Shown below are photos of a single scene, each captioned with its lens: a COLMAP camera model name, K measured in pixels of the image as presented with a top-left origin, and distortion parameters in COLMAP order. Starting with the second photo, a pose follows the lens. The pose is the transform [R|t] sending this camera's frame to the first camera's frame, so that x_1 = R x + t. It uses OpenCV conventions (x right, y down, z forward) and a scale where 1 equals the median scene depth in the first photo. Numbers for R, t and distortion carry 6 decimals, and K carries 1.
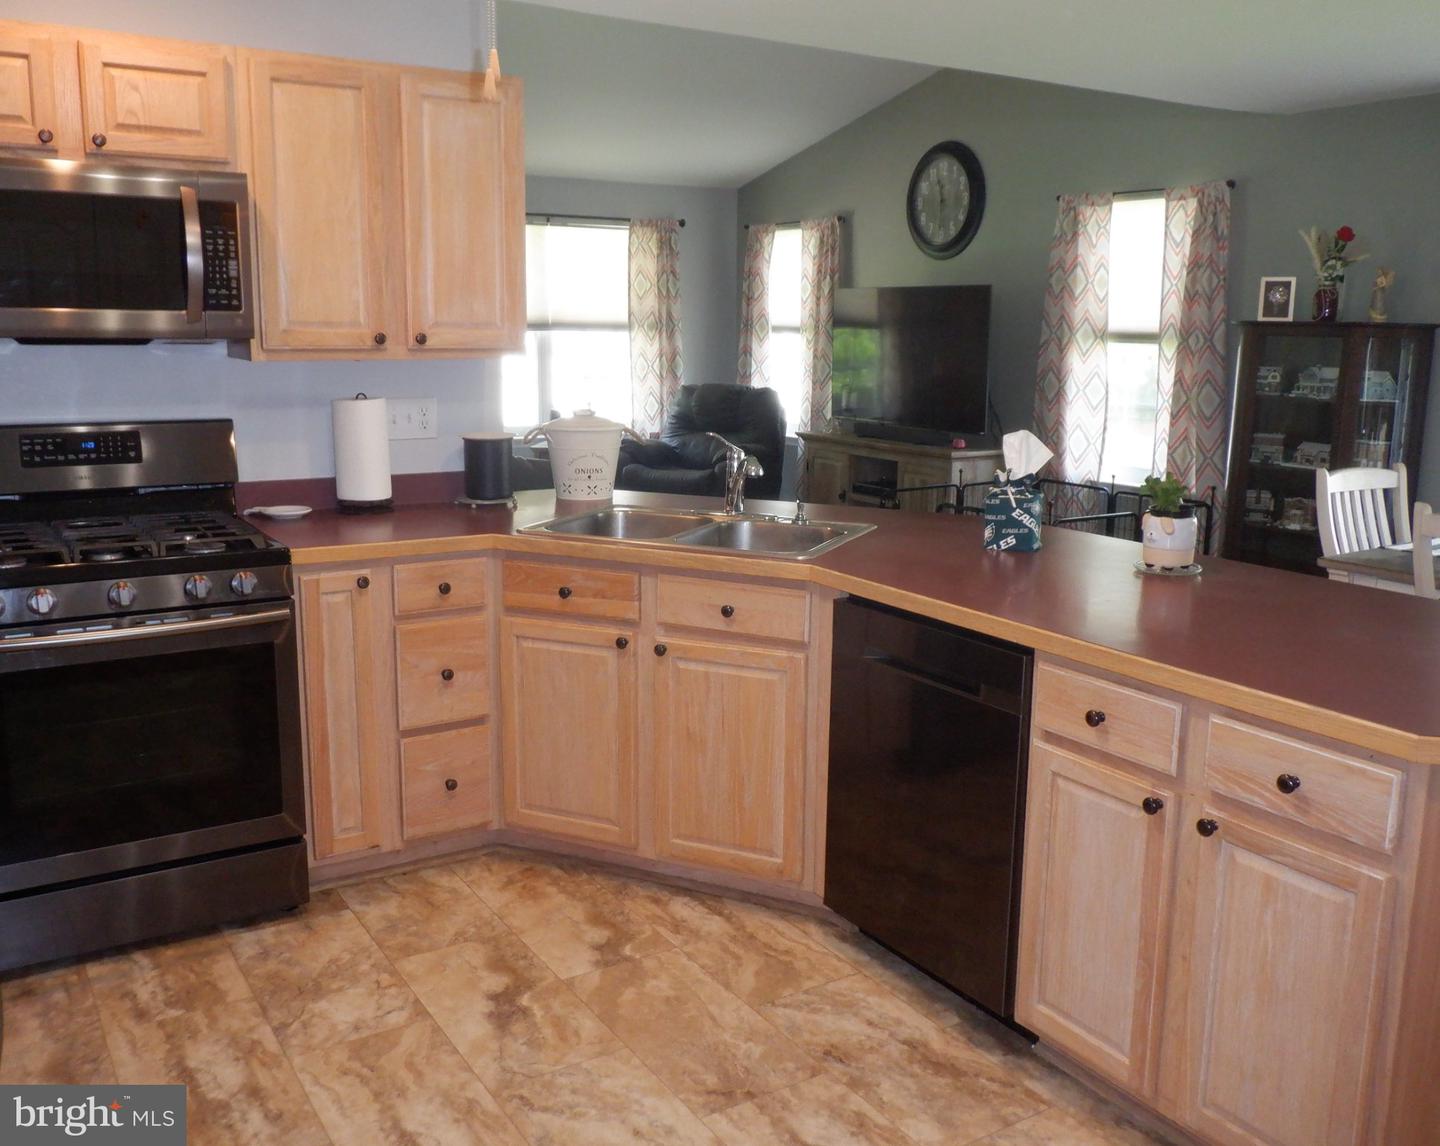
lens RADIAL K [[1317.9, 0, 720.9], [0, 1317.9, 580.4], [0, 0, 1]] dist [-0.009881, 0.000000]
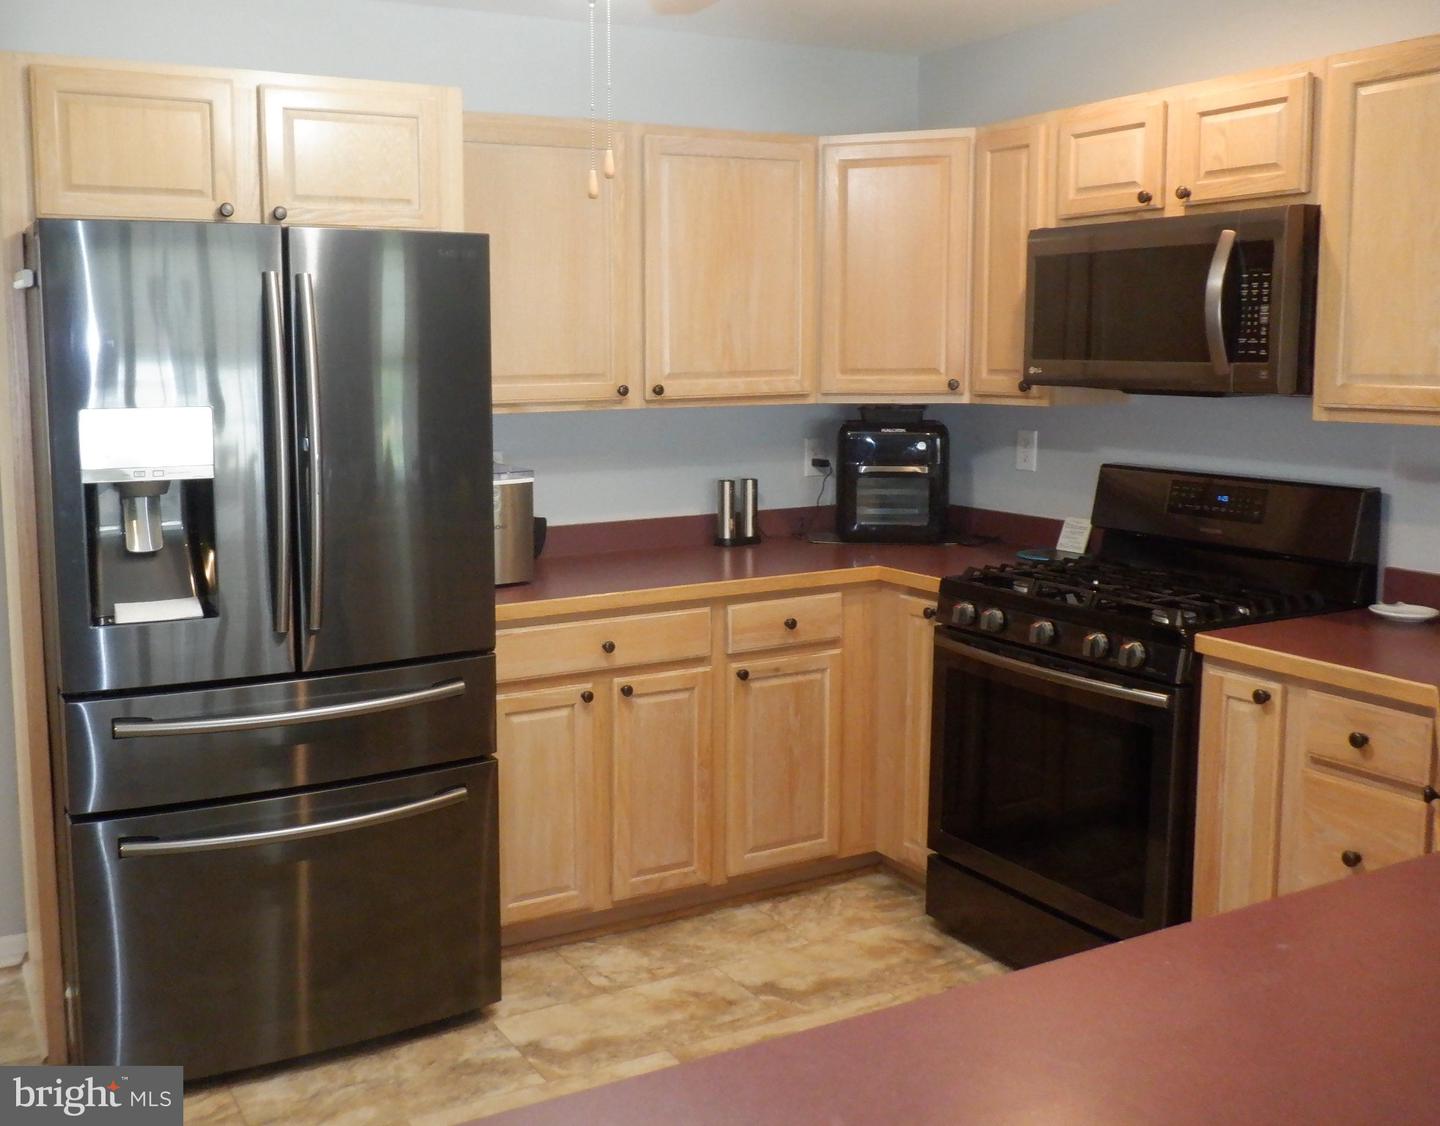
lens RADIAL K [[1394.4, 0, 722.9], [0, 1394.4, 548.0], [0, 0, 1]] dist [-0.026968, 0.000000]
pose [[-0.040972, 0.127846, -0.990947, 0.583829], [-0.194577, 0.971771, 0.133418, -0.139384], [0.980031, 0.198282, -0.014940, 0.693164]]
